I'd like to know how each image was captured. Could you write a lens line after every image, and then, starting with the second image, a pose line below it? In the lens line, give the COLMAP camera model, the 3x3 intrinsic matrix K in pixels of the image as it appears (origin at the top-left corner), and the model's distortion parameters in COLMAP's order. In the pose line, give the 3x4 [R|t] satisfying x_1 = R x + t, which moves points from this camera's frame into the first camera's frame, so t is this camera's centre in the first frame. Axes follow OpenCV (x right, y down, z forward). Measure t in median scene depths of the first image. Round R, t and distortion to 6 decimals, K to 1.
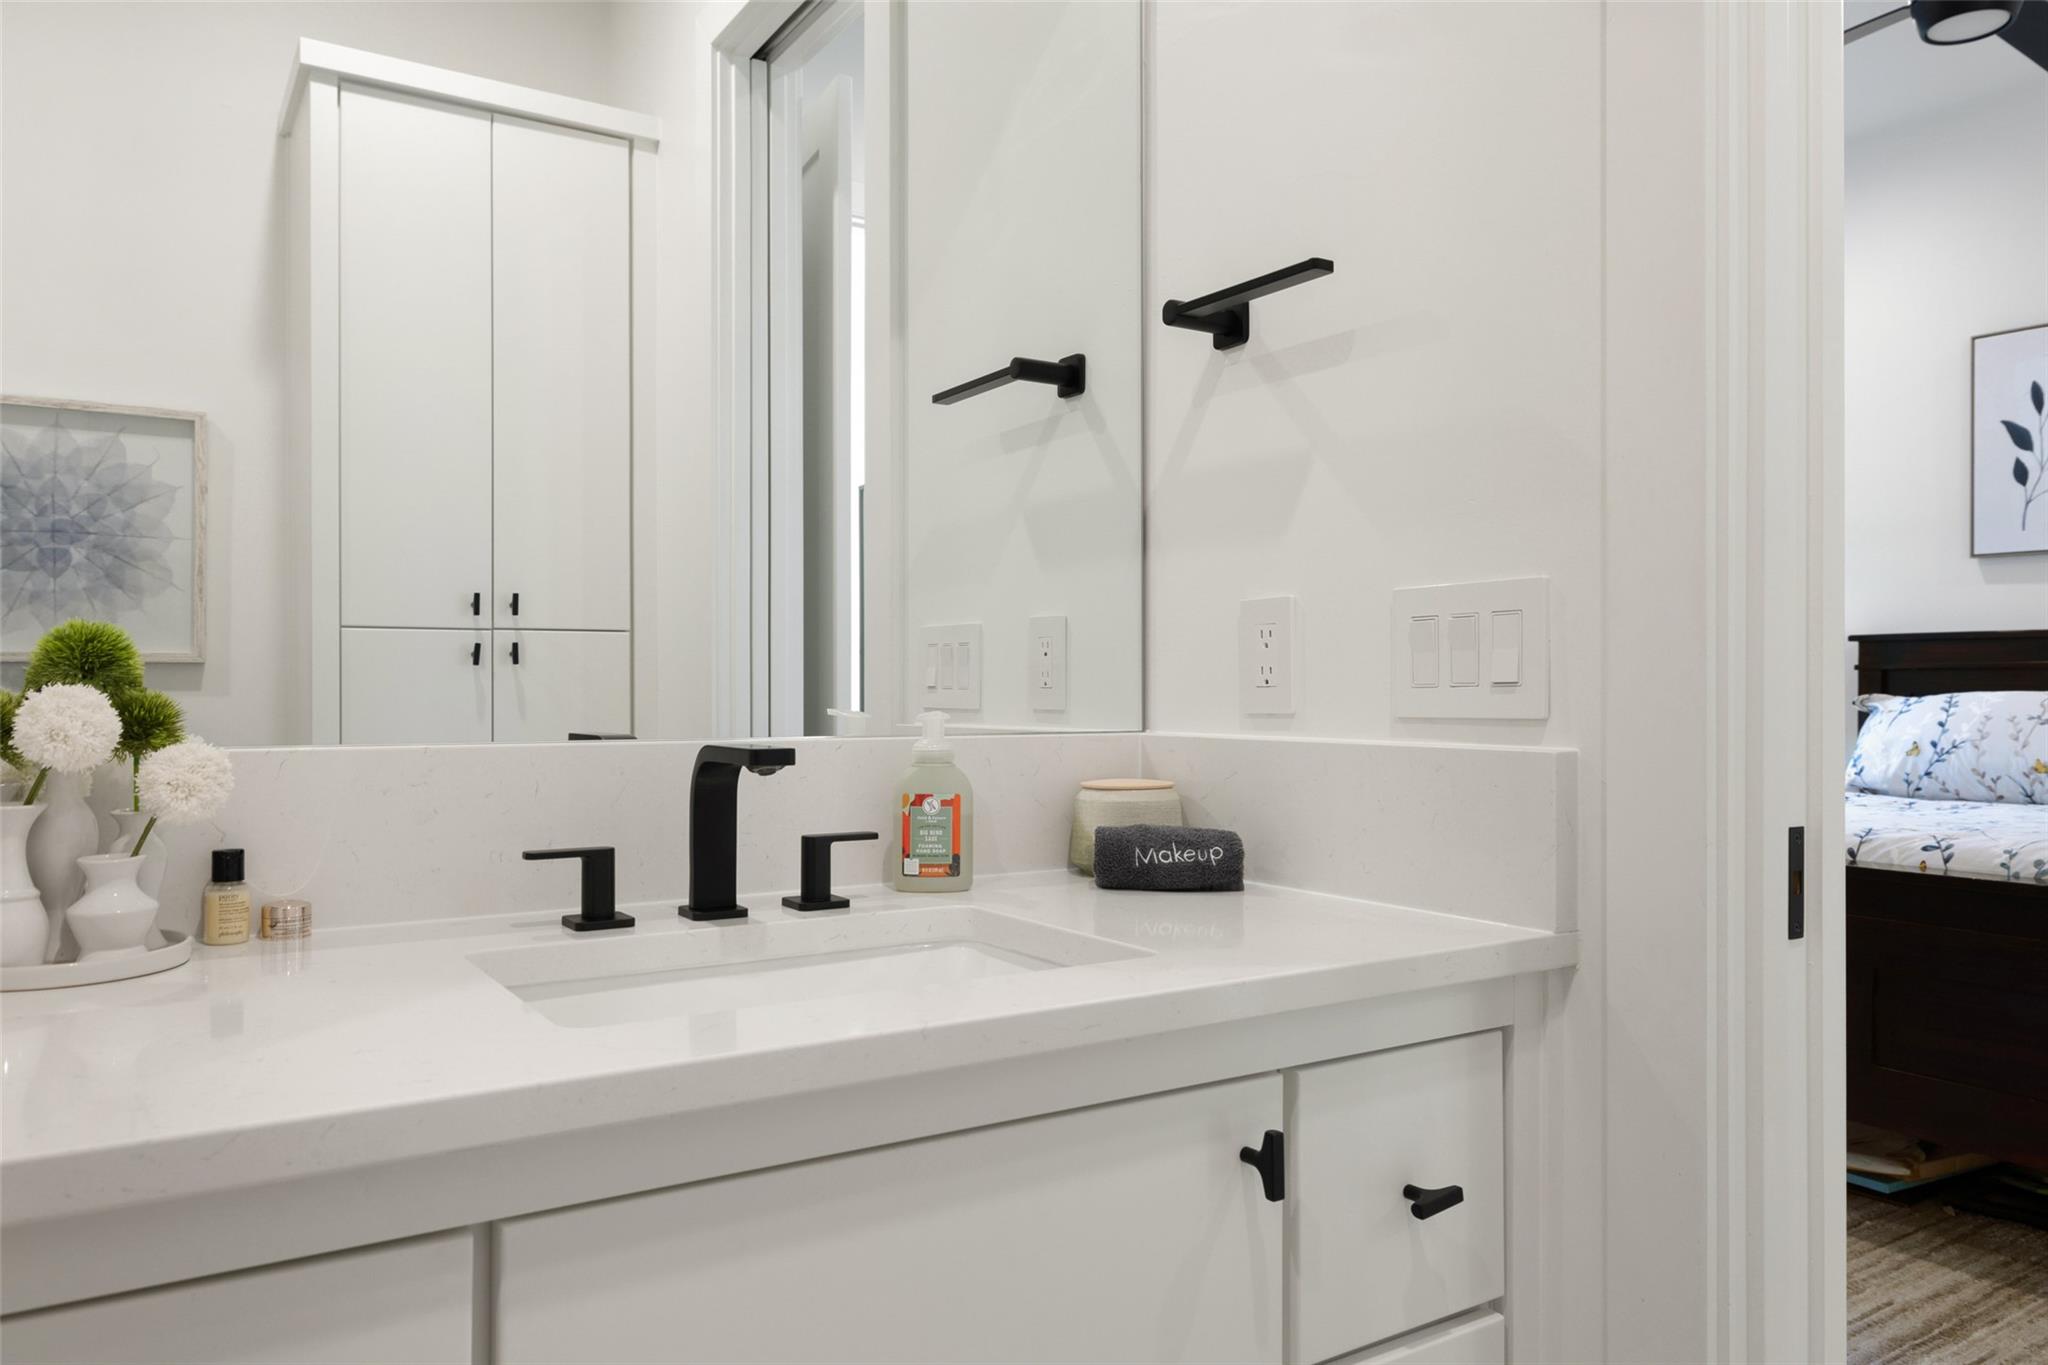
lens RADIAL K [[1424.7, 0, 1025.8], [0, 1424.7, 691.5], [0, 0, 1]] dist [-0.001874, -0.002041]
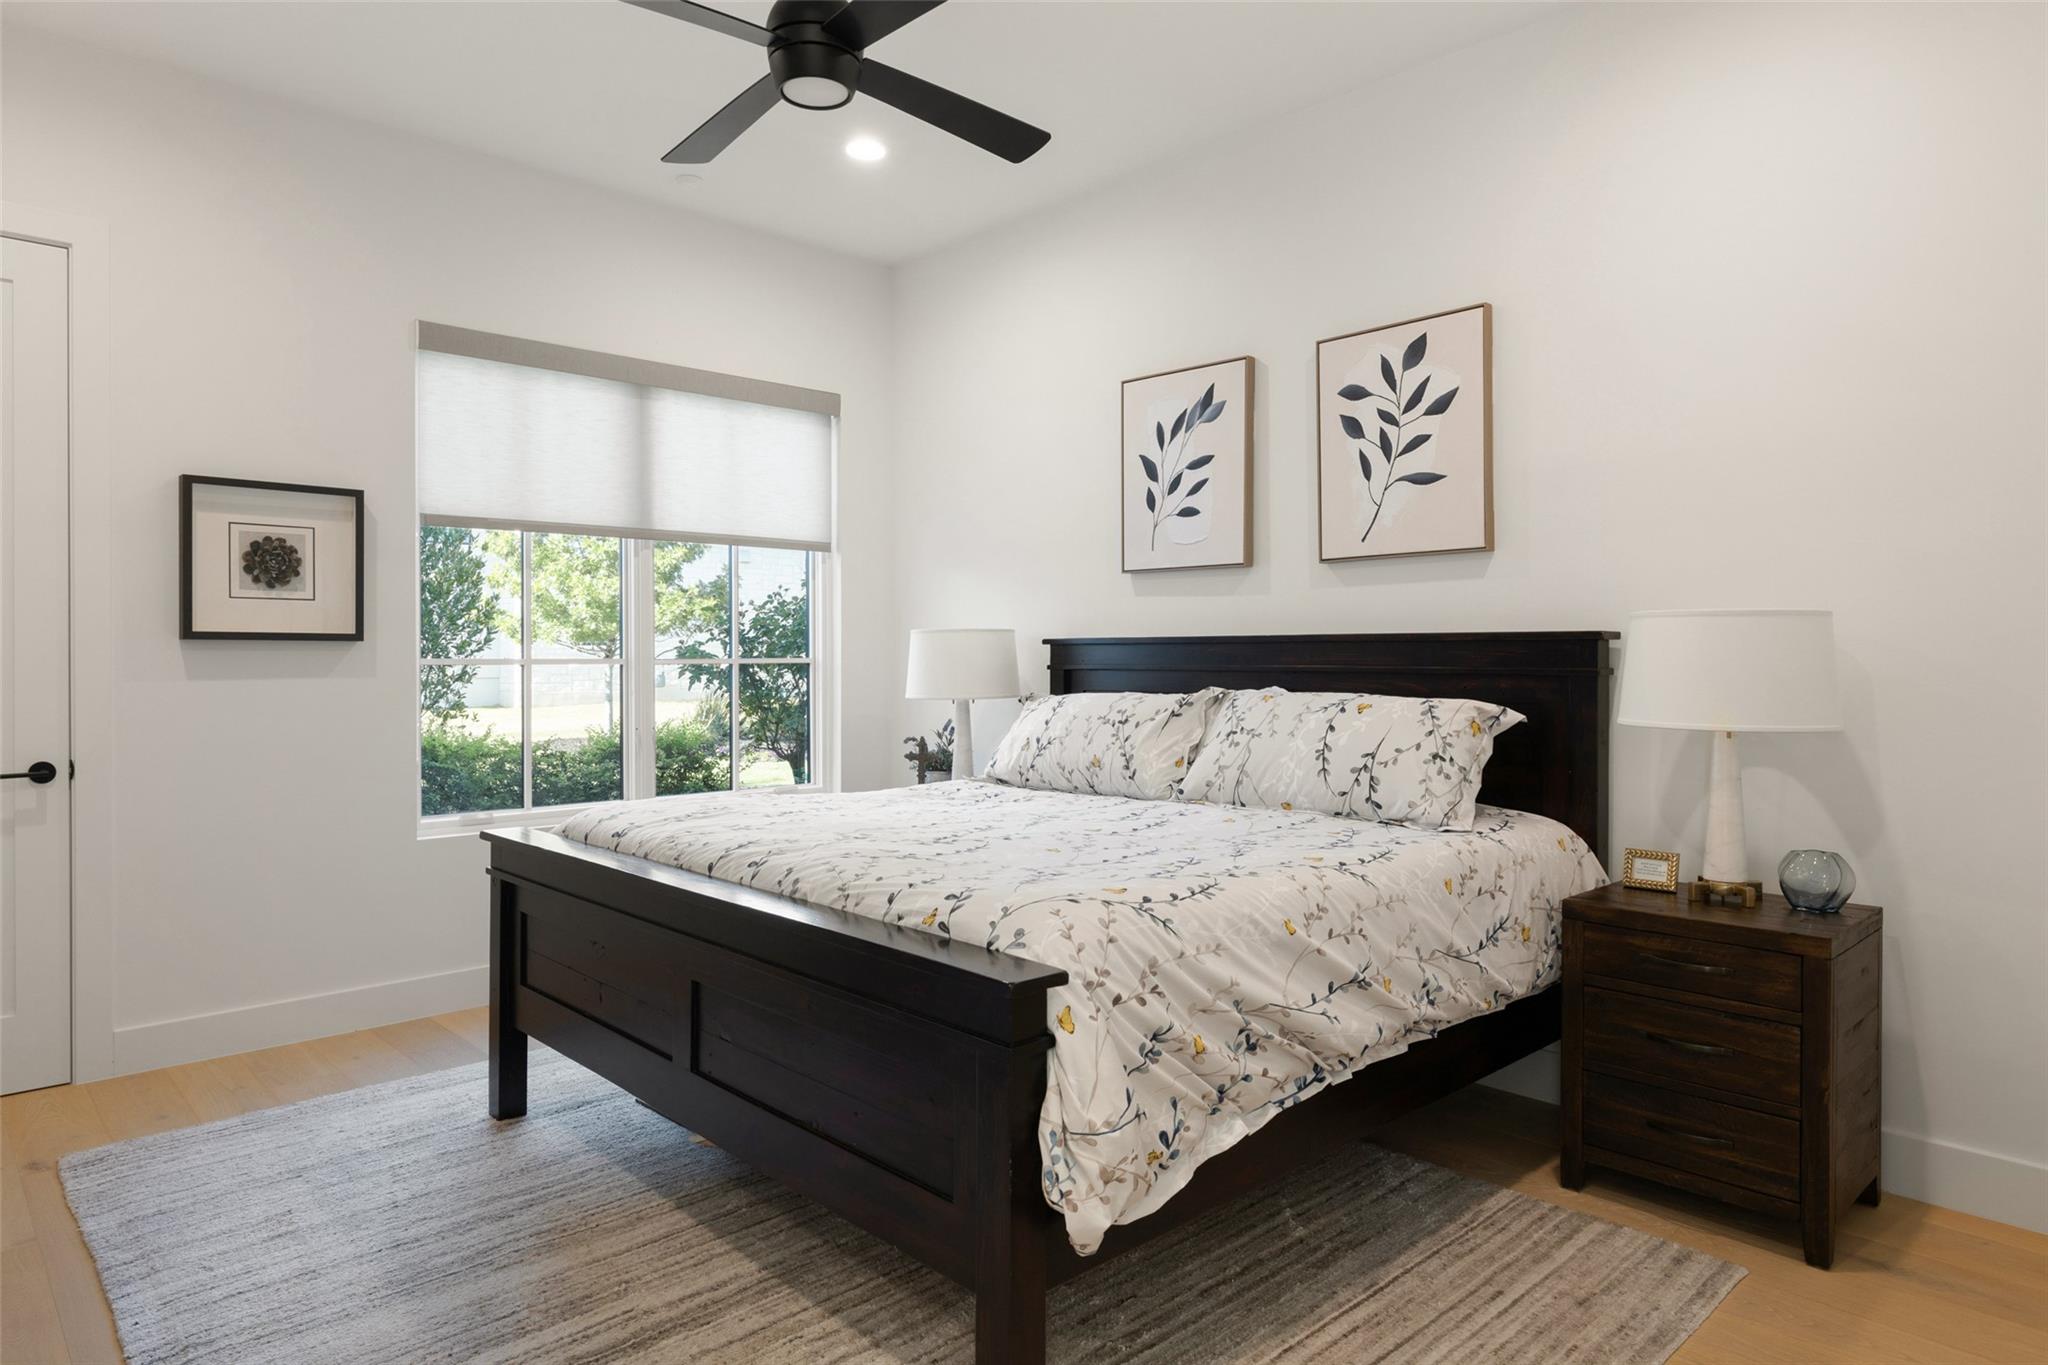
lens RADIAL K [[1239.6, 0, 1024.0], [0, 1239.6, 672.8], [0, 0, 1]] dist [-0.000856, 0.000750]
pose [[0.980258, -0.005809, 0.197640, 0.431601], [0.003691, 0.999932, 0.011079, -0.027811], [-0.197691, -0.010131, 0.980212, 0.034951]]
